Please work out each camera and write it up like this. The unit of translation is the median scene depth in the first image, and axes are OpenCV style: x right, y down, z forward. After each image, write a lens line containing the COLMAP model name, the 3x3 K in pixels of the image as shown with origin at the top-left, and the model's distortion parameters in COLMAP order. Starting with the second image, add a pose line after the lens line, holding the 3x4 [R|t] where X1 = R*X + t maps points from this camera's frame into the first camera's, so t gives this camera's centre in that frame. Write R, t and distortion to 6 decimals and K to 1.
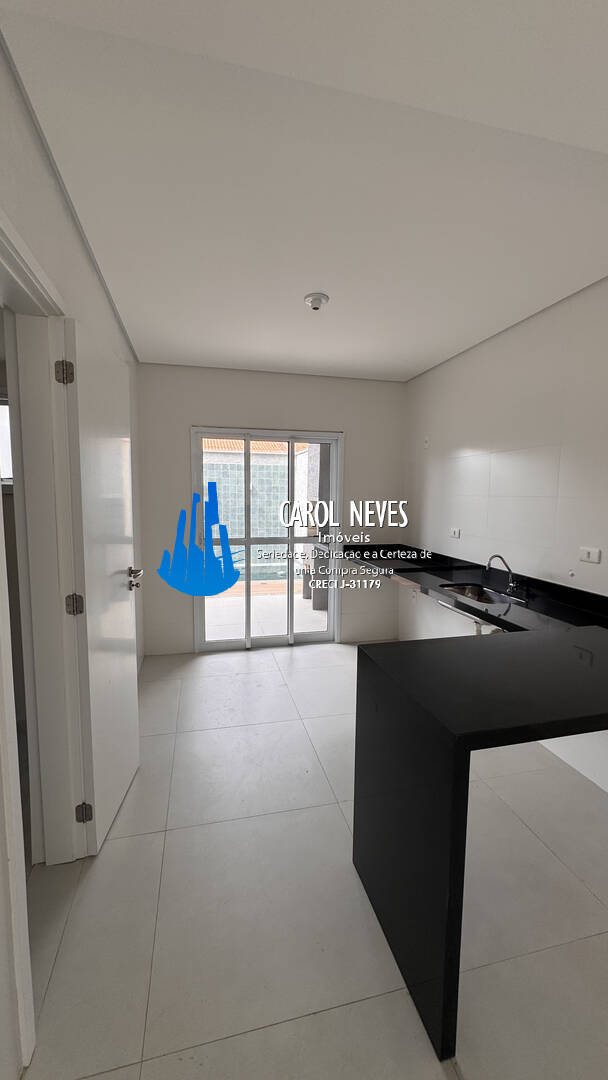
lens RADIAL K [[436.2, 0, 303.3], [0, 436.2, 539.3], [0, 0, 1]] dist [-0.003138, 0.000632]
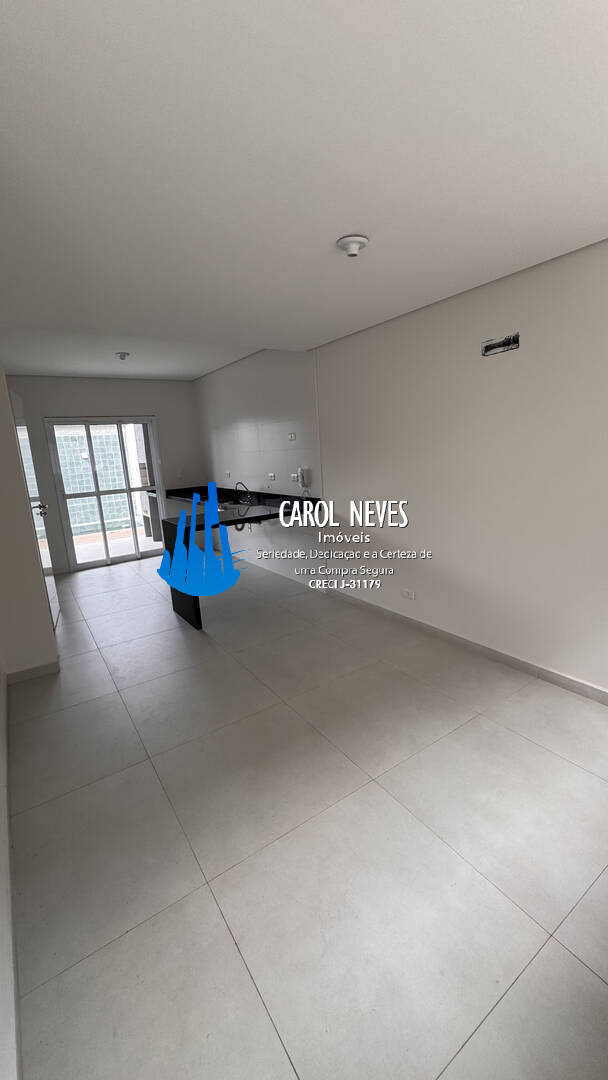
lens RADIAL K [[436.2, 0, 304.8], [0, 436.2, 539.5], [0, 0, 1]] dist [-0.003138, 0.000632]
pose [[0.934711, -0.136149, 0.328296, 0.022497], [0.104066, 0.988076, 0.113476, 0.063072], [-0.339831, -0.071903, 0.937734, -0.633141]]
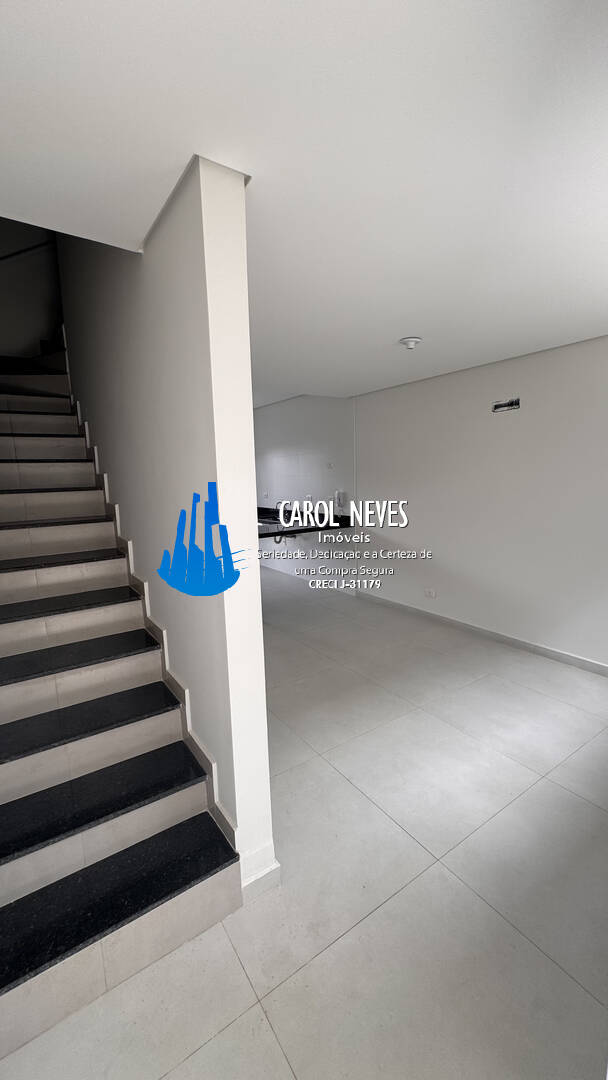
lens RADIAL K [[436.2, 0, 301.5], [0, 436.2, 537.6], [0, 0, 1]] dist [-0.003138, 0.000632]
pose [[0.936063, -0.084461, 0.341544, -0.160954], [0.070892, 0.996126, 0.052041, 0.072771], [-0.344616, -0.024501, 0.938424, -0.792062]]
